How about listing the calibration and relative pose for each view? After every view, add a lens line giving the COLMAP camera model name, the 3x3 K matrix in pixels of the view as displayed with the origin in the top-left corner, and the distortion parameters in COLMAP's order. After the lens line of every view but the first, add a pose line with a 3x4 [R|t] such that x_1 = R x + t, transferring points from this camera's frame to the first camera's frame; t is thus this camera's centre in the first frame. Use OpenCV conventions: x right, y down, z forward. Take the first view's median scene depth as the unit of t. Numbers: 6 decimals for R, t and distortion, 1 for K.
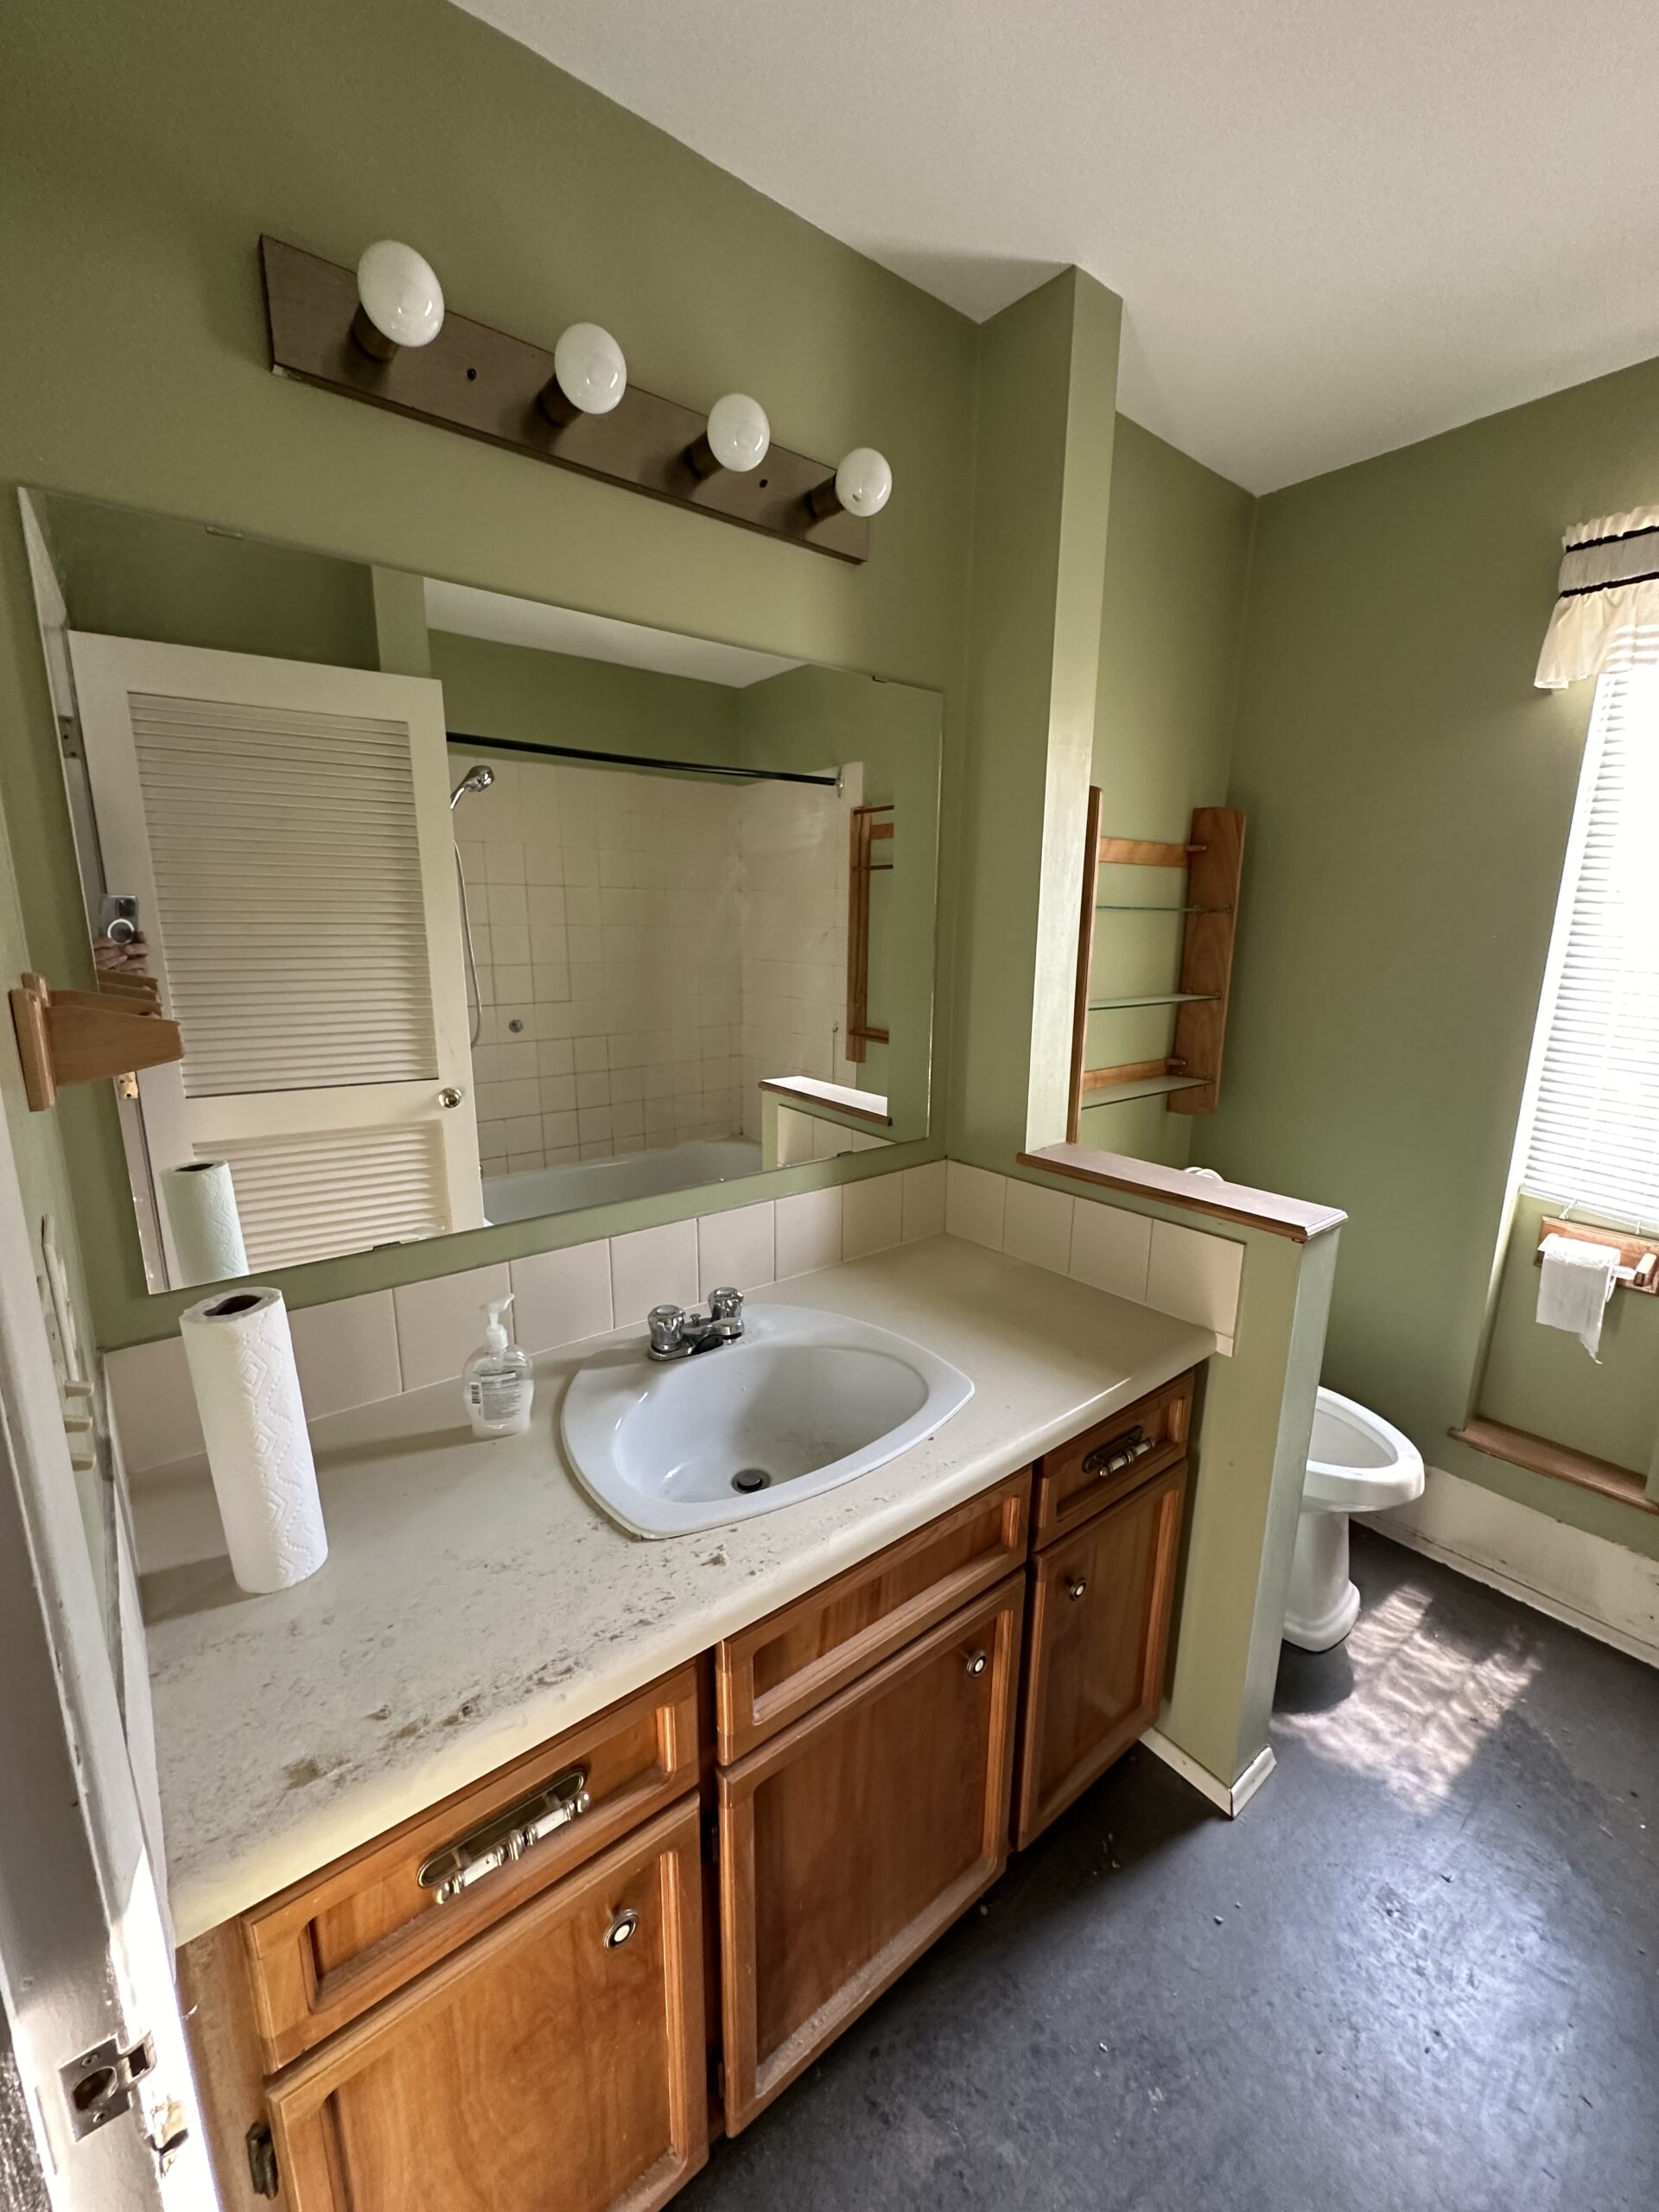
lens RADIAL K [[879.3, 0, 826.1], [0, 879.3, 1106.7], [0, 0, 1]] dist [-0.003631, 0.000409]
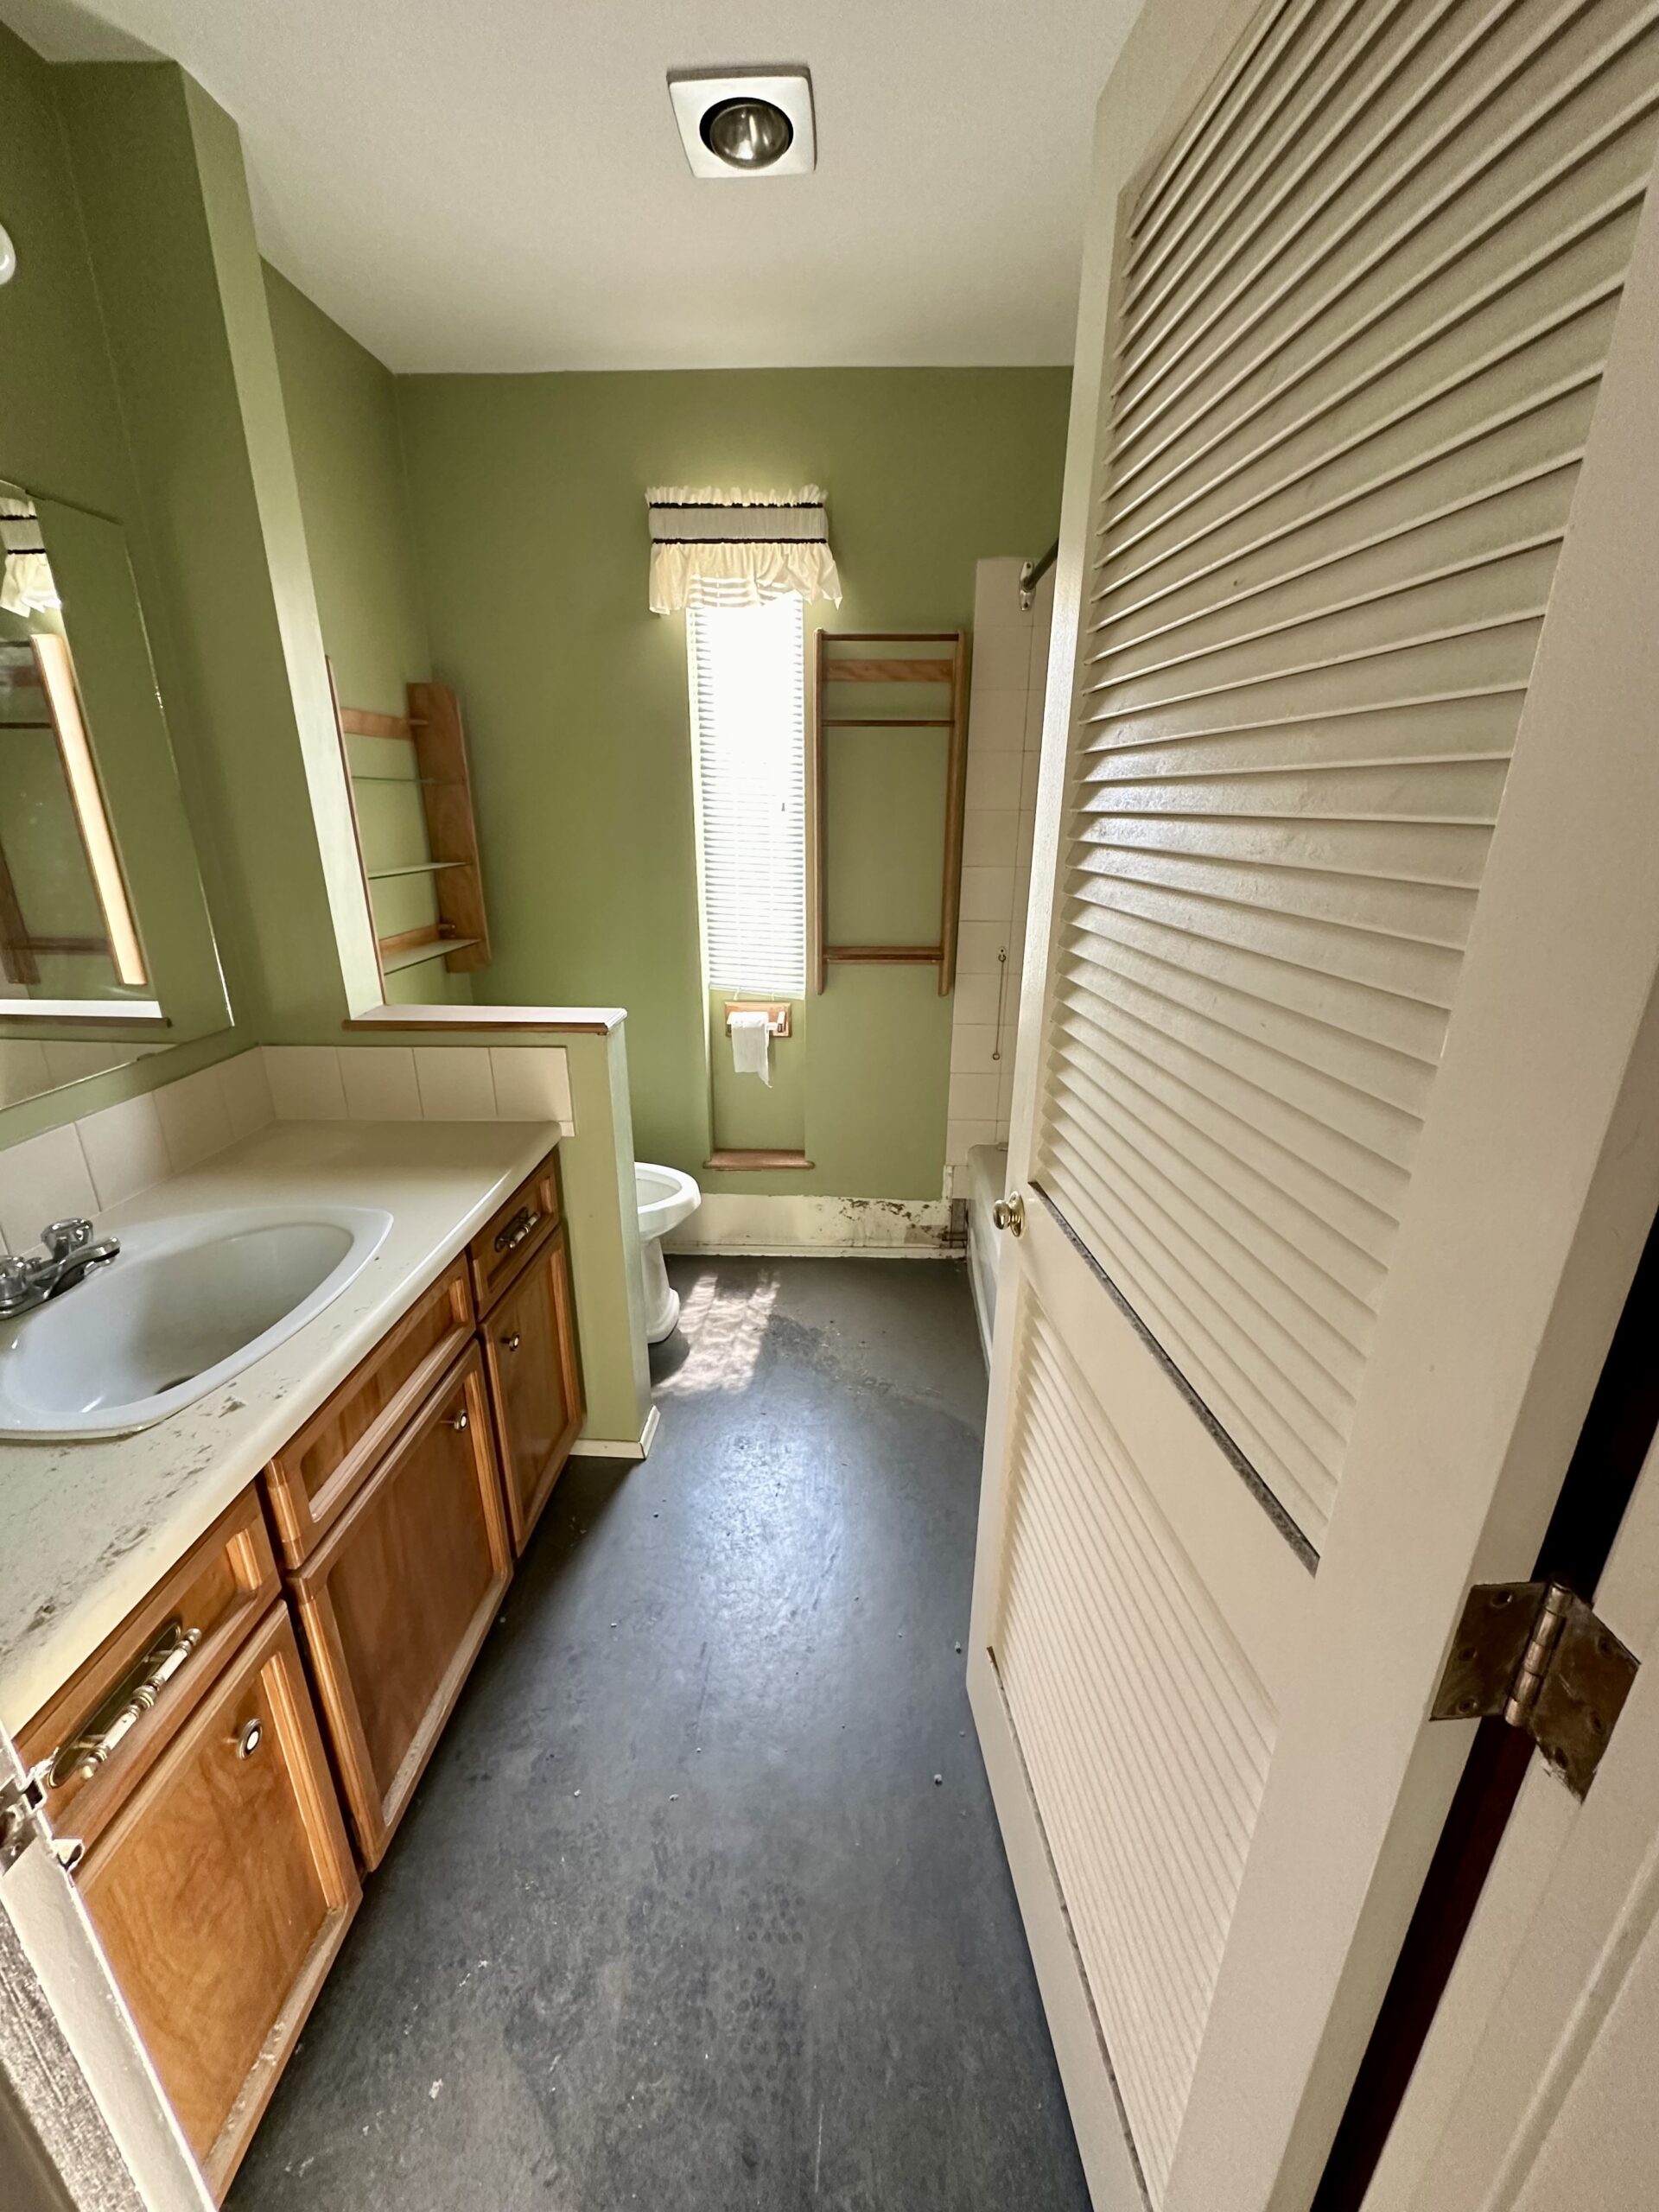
lens RADIAL K [[879.3, 0, 826.1], [0, 879.3, 1106.7], [0, 0, 1]] dist [-0.003631, 0.000409]
pose [[0.658942, -0.254596, 0.707797, -0.188194], [0.163124, 0.966951, 0.195950, 0.045129], [-0.734293, -0.013661, 0.678695, -0.145289]]
